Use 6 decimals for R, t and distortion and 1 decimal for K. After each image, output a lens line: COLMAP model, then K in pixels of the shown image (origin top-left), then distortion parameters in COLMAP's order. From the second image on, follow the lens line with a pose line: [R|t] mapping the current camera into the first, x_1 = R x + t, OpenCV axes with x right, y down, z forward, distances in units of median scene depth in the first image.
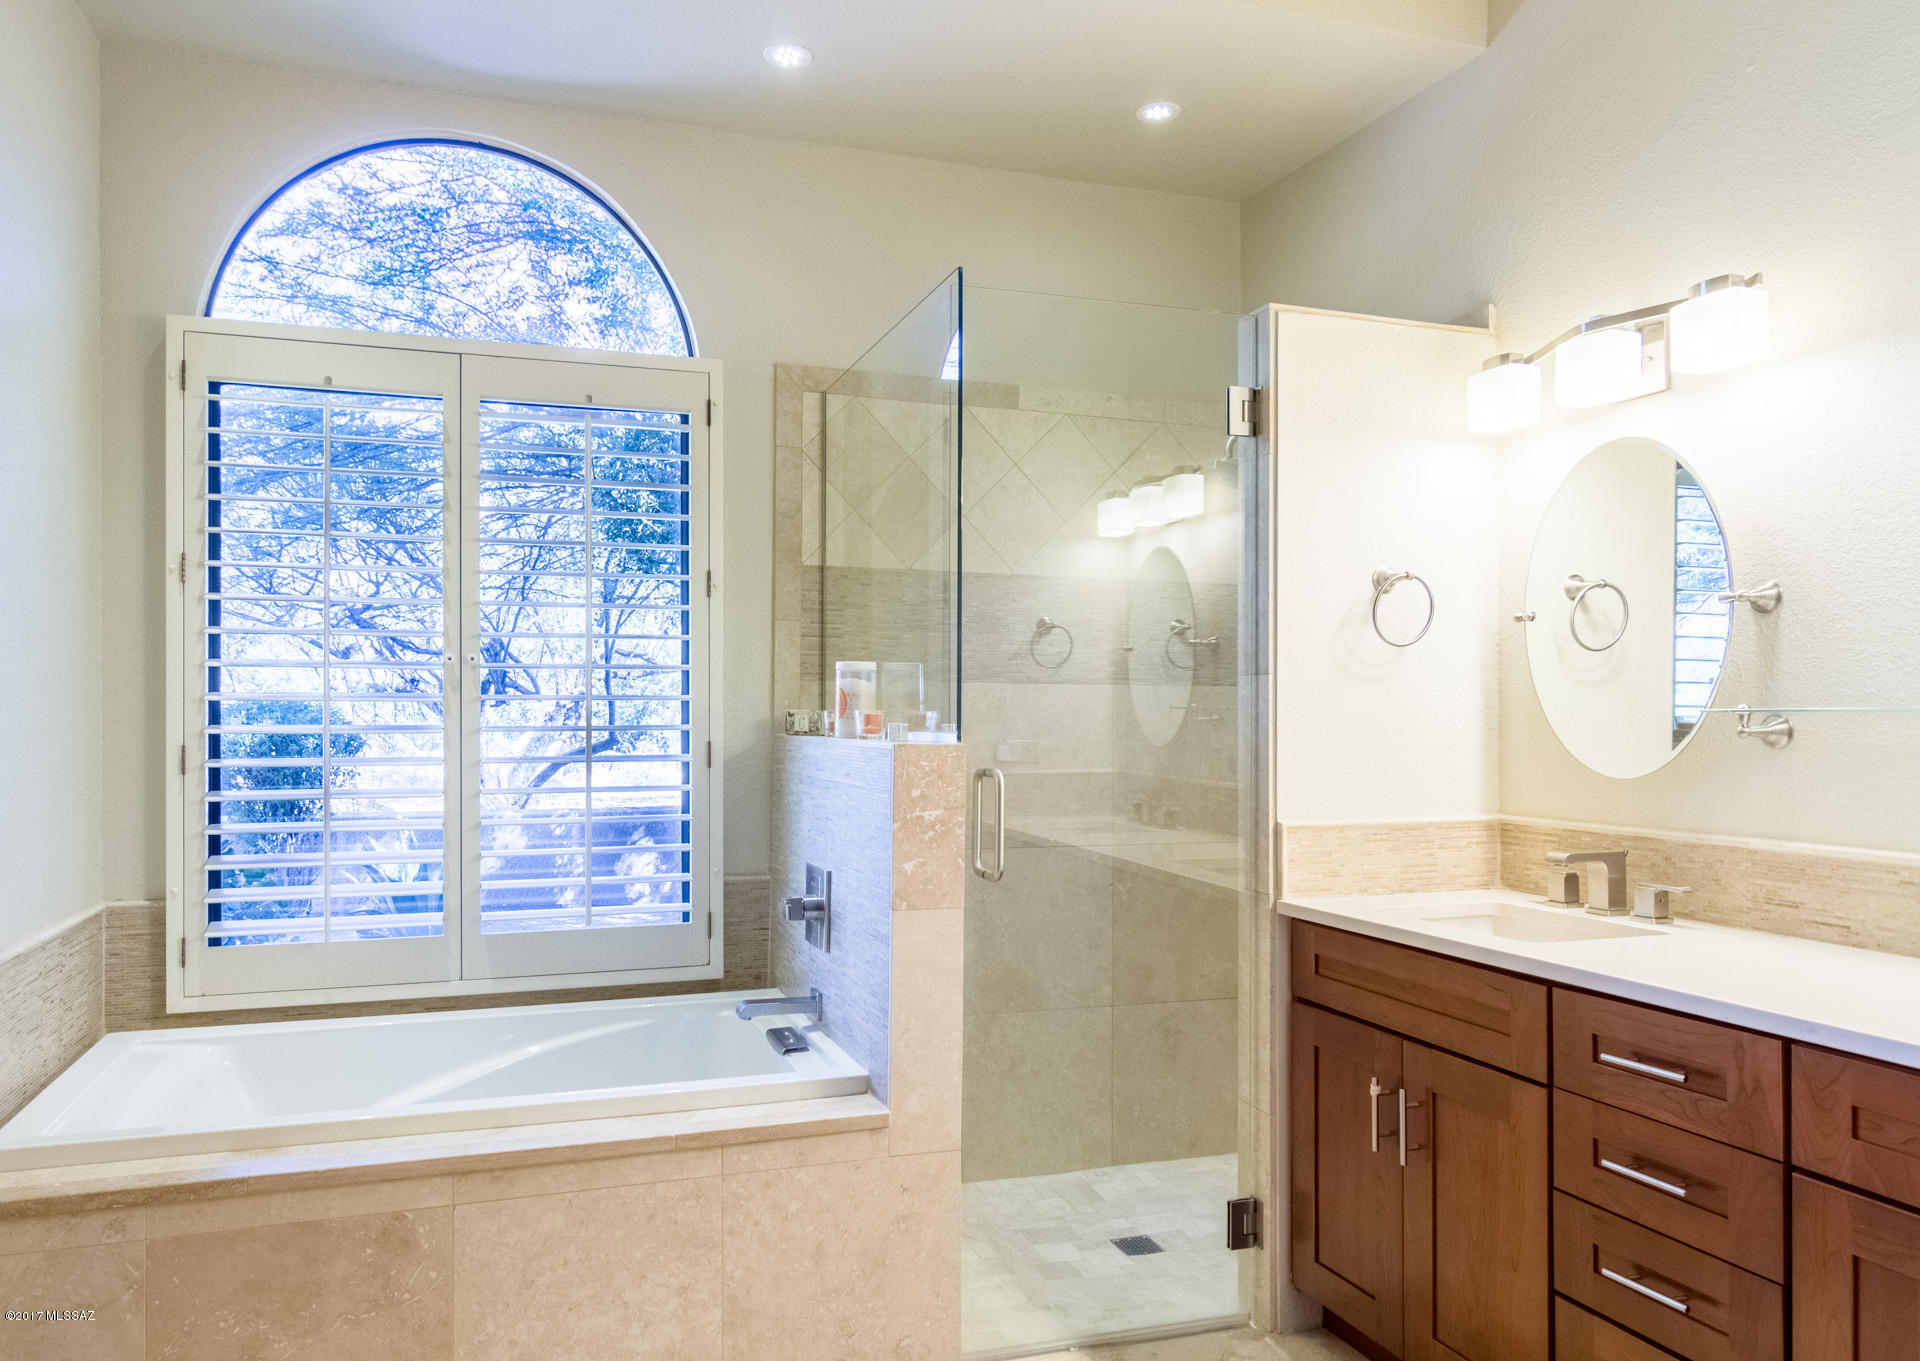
lens RADIAL K [[1297.8, 0, 958.8], [0, 1297.8, 692.7], [0, 0, 1]] dist [-0.005961, 0.002771]
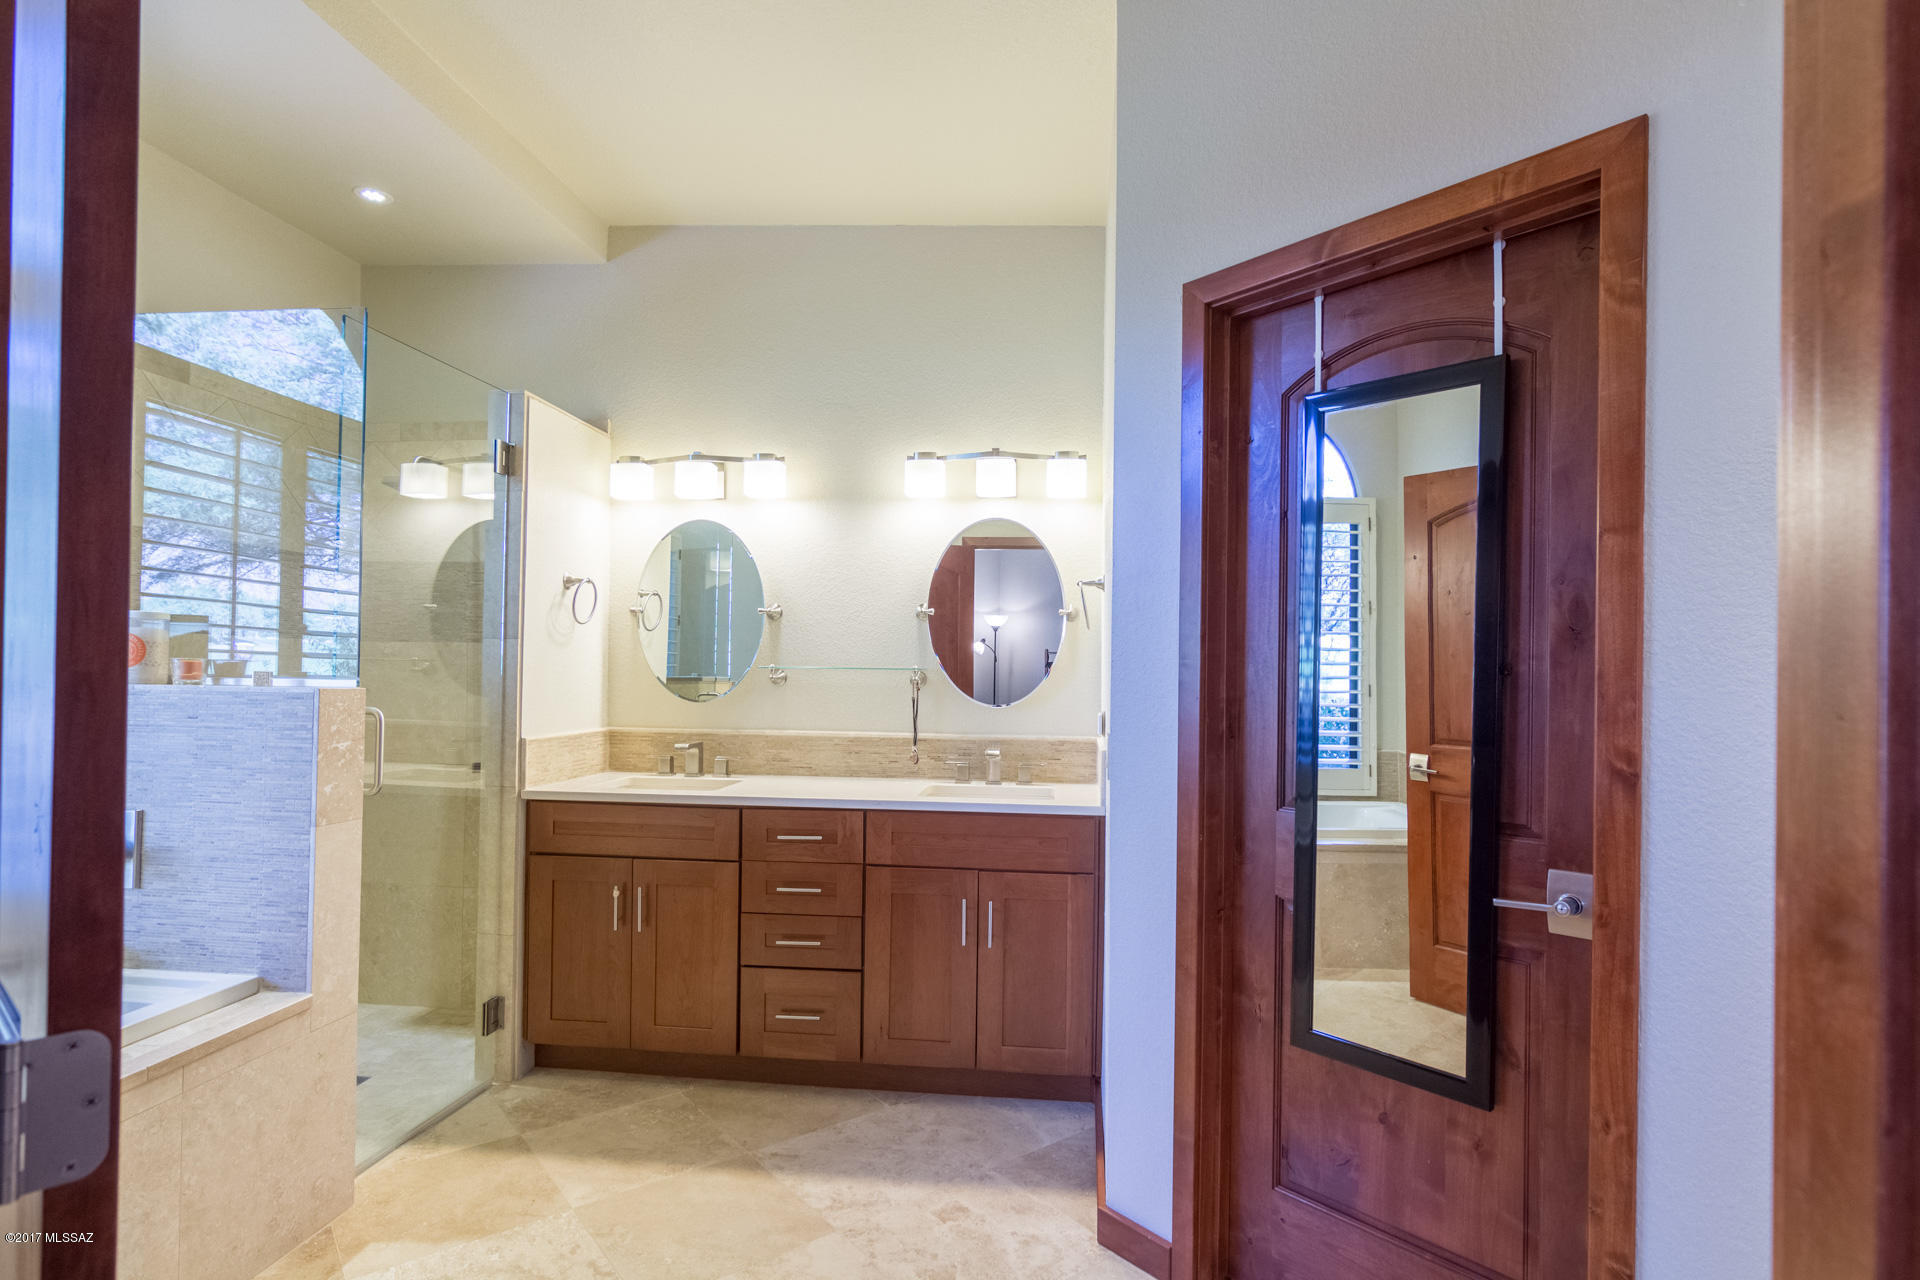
lens RADIAL K [[1007.7, 0, 956.2], [0, 1007.7, 632.2], [0, 0, 1]] dist [-0.010882, 0.006664]
pose [[0.401204, 0.039292, 0.915145, -0.668819], [-0.031334, 0.999084, -0.029159, -0.004145], [-0.915453, -0.016976, 0.402068, 0.083557]]
